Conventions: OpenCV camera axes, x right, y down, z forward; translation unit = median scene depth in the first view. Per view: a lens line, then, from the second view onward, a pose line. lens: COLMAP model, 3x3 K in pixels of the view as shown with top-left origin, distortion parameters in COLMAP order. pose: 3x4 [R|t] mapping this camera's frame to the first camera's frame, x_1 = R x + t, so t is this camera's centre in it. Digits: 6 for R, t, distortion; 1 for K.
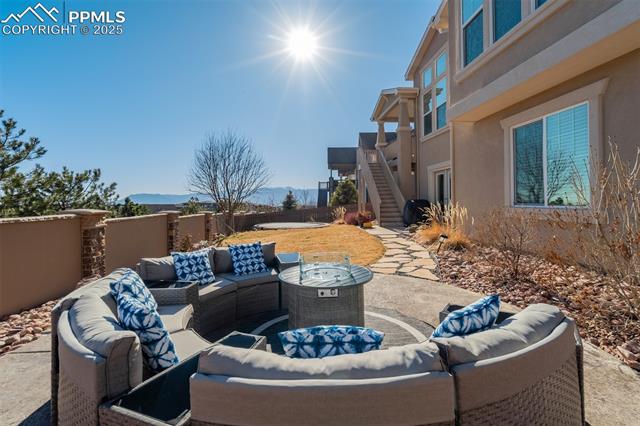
lens RADIAL K [[285.2, 0, 320.0], [0, 285.2, 194.9], [0, 0, 1]] dist [0.000063, 0.000059]
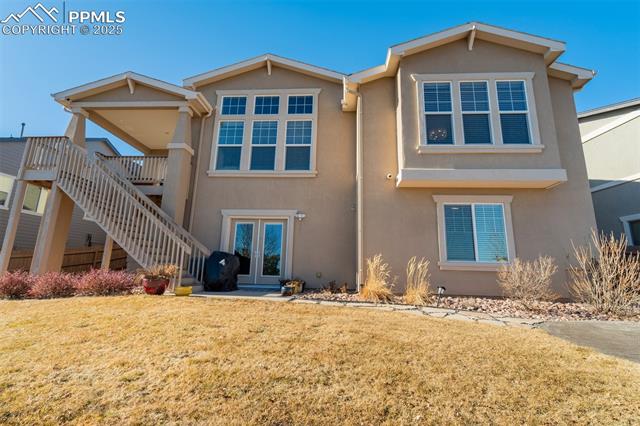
lens RADIAL K [[284.0, 0, 318.4], [0, 284.0, 222.1], [0, 0, 1]] dist [0.001701, 0.000297]
pose [[0.143611, 0.183670, 0.972441, -0.297409], [-0.047302, 0.982777, -0.178637, 0.052039], [-0.988503, -0.020344, 0.149826, 0.558578]]
